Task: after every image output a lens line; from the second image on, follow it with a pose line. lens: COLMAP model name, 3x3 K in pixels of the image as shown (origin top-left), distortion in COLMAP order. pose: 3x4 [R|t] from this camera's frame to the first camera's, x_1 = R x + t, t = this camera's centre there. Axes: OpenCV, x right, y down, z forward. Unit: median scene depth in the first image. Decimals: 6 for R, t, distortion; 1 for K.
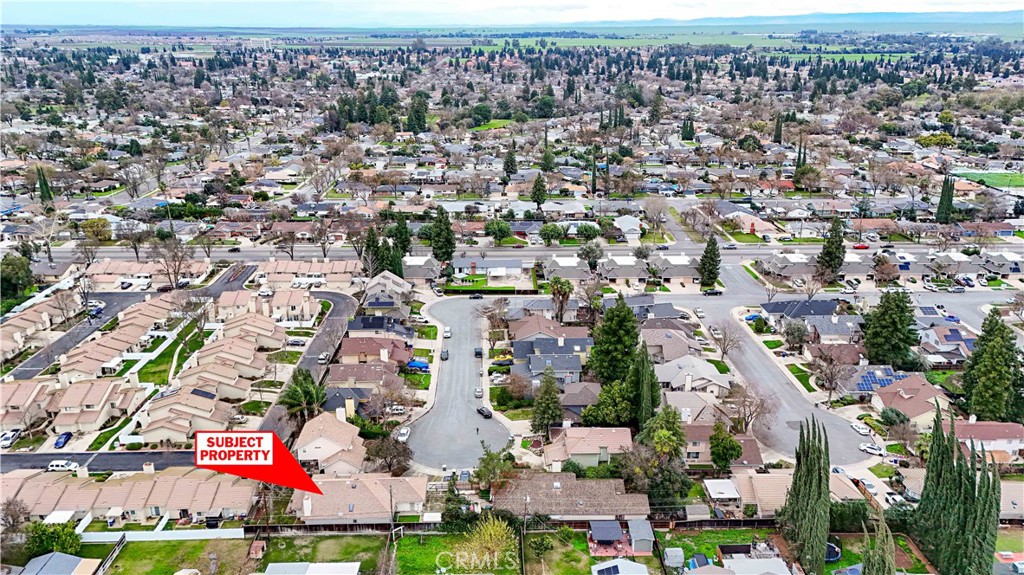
lens RADIAL K [[744.6, 0, 510.6], [0, 744.6, 290.0], [0, 0, 1]] dist [0.076651, -0.068442]
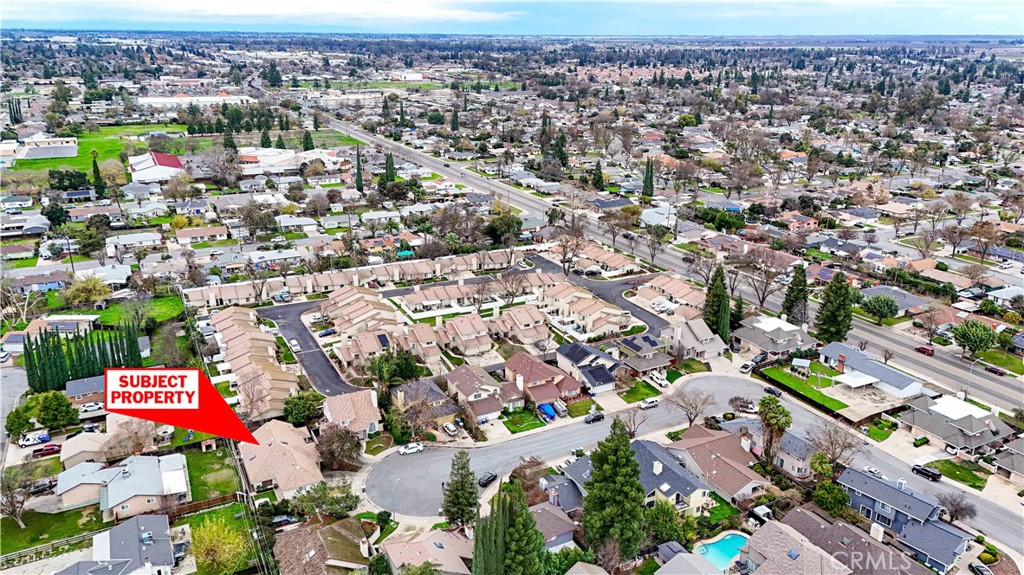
lens RADIAL K [[744.6, 0, 509.4], [0, 744.6, 284.4], [0, 0, 1]] dist [0.076651, -0.068442]
pose [[0.435977, 0.285667, -0.853416, 0.581202], [-0.301867, 0.939767, 0.160359, -0.171122], [0.847821, 0.187705, 0.495950, 0.501794]]
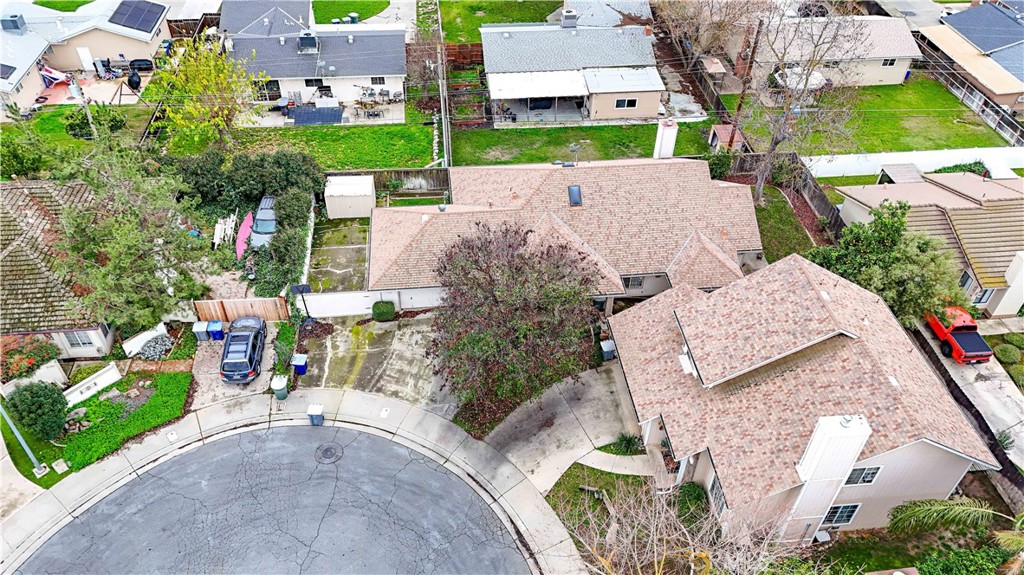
lens RADIAL K [[744.6, 0, 511.1], [0, 744.6, 290.3], [0, 0, 1]] dist [0.076651, -0.068442]
pose [[-0.996673, 0.039749, -0.071159, -0.110103], [-0.043644, 0.477062, 0.877785, -0.010884], [0.068838, 0.877970, -0.473740, 0.862640]]
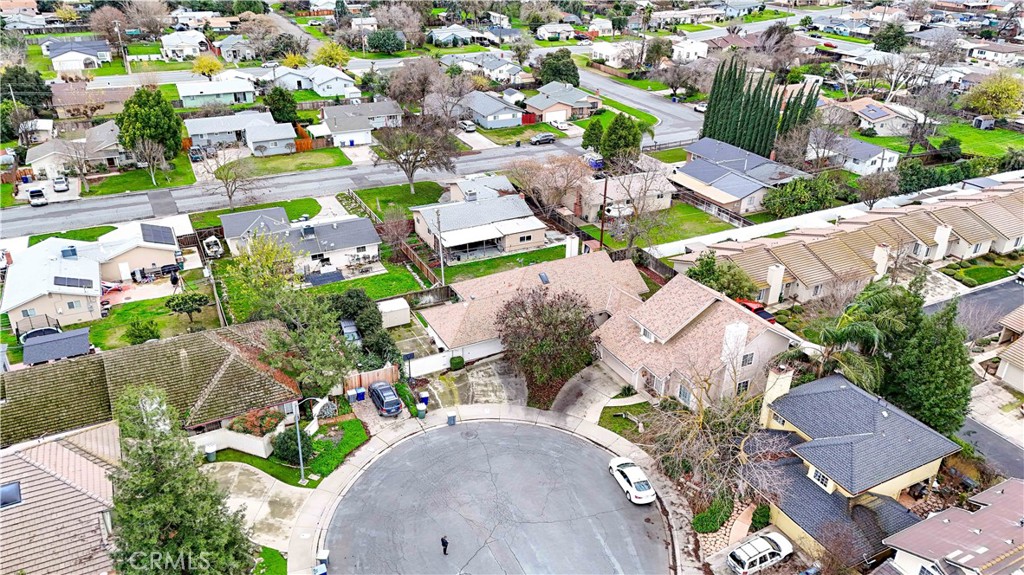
lens RADIAL K [[744.6, 0, 511.7], [0, 744.6, 289.3], [0, 0, 1]] dist [0.076651, -0.068442]
pose [[-0.903260, 0.183236, -0.388003, 0.025503], [-0.156102, 0.701956, 0.694903, -0.091261], [0.399692, 0.688246, -0.605445, 0.966557]]
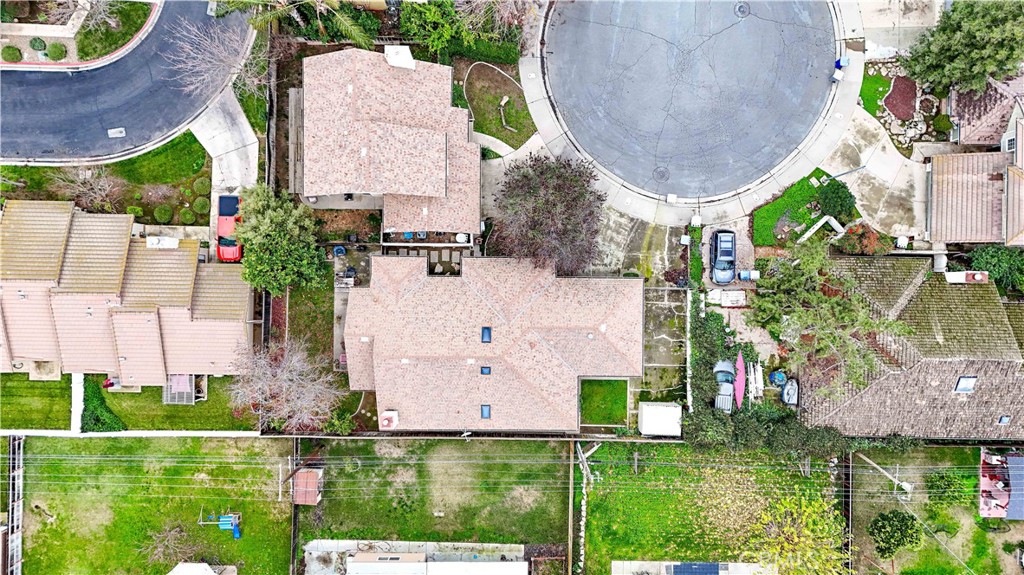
lens RADIAL K [[744.6, 0, 510.6], [0, 744.6, 292.0], [0, 0, 1]] dist [0.076651, -0.068442]
pose [[0.999152, 0.039278, 0.012381, -0.143221], [-0.024589, 0.327802, 0.944426, -0.108163], [0.033036, -0.943930, 0.328490, 0.641966]]
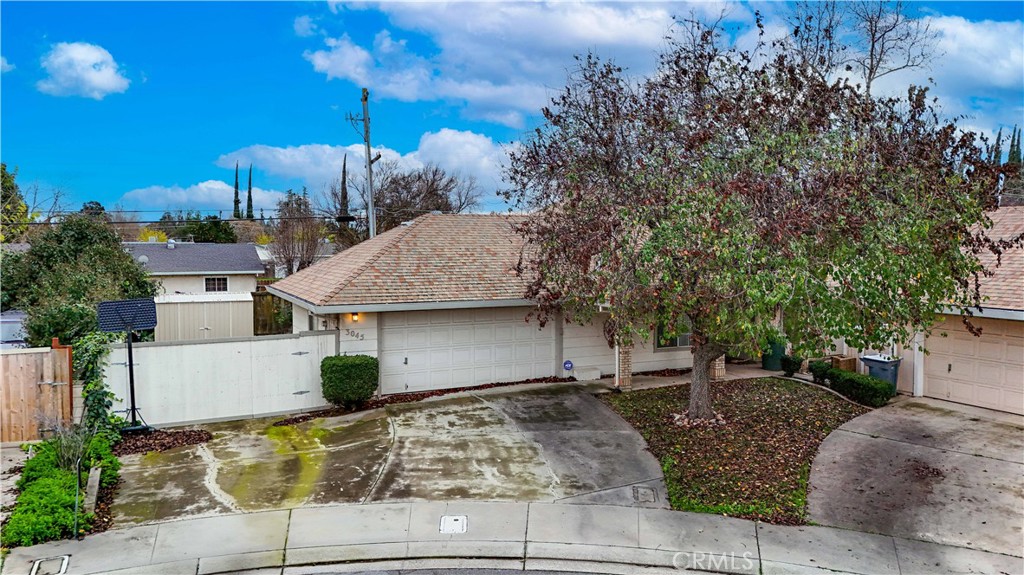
lens RADIAL K [[744.6, 0, 510.2], [0, 744.6, 285.9], [0, 0, 1]] dist [0.076651, -0.068442]
pose [[-0.915399, 0.022778, -0.401904, -0.068343], [-0.134426, 0.923789, 0.358531, 0.150326], [0.379440, 0.382225, -0.842573, 0.837120]]
